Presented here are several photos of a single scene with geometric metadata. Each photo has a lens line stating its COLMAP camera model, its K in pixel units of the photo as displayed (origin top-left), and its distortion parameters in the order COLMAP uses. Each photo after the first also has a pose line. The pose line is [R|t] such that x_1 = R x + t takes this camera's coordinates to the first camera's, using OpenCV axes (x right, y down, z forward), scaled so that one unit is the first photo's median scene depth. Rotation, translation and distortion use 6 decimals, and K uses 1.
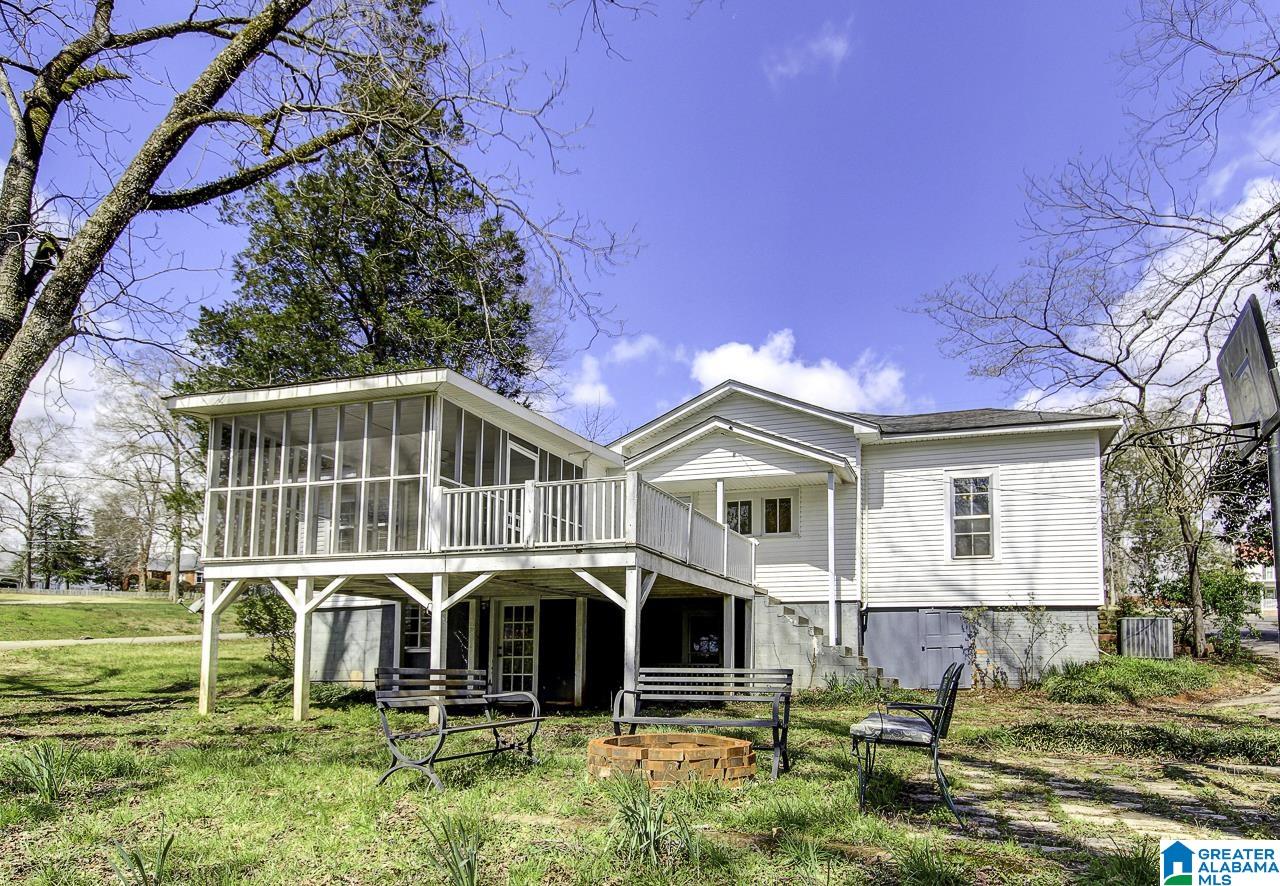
lens RADIAL K [[1060.1, 0, 640.0], [0, 1060.1, 443.0], [0, 0, 1]] dist [0.000231, 0.000434]
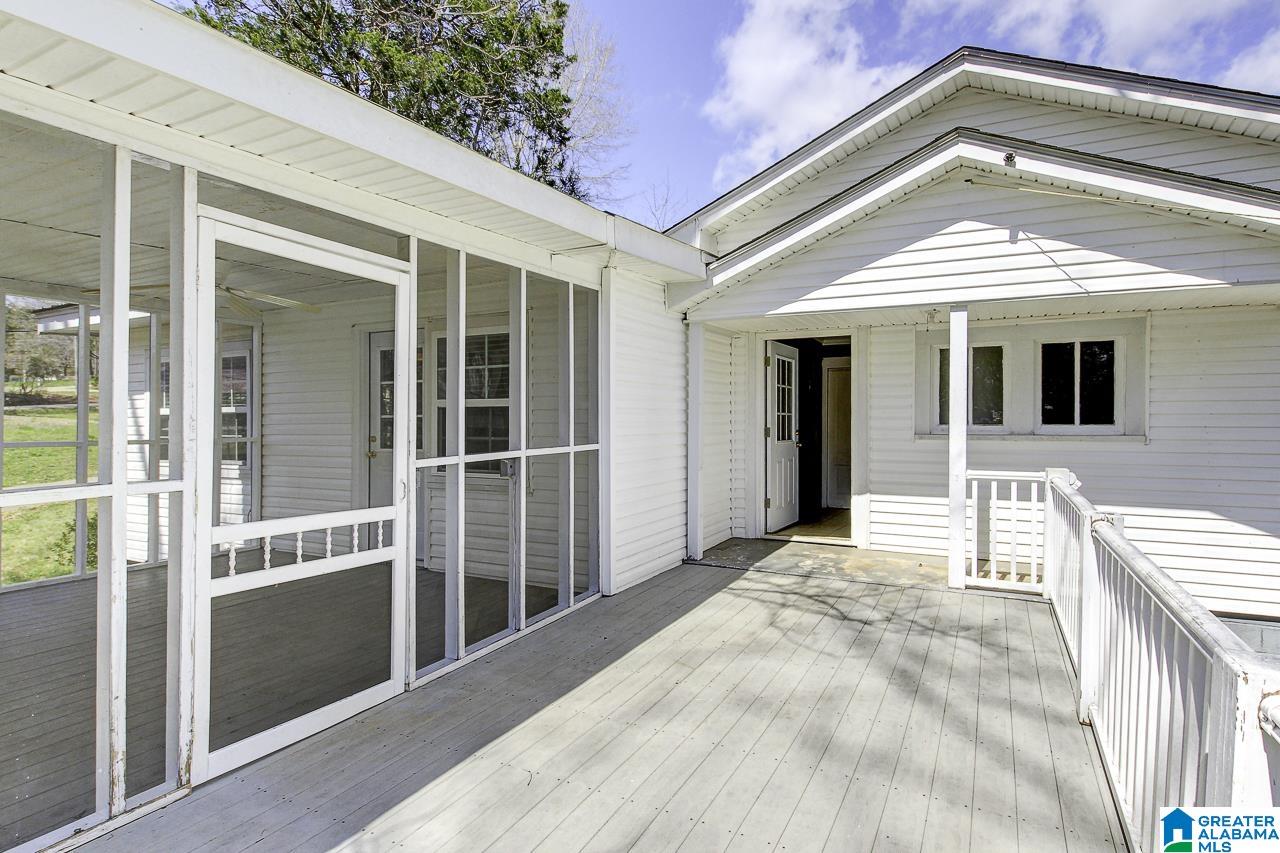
lens RADIAL K [[690.5, 0, 640.0], [0, 690.5, 426.5], [0, 0, 1]] dist [0.000937, 0.000289]
pose [[0.994550, -0.015686, -0.103071, -0.015173], [0.042303, 0.964292, 0.261440, 0.006532], [0.095289, -0.264376, 0.959701, 0.748295]]
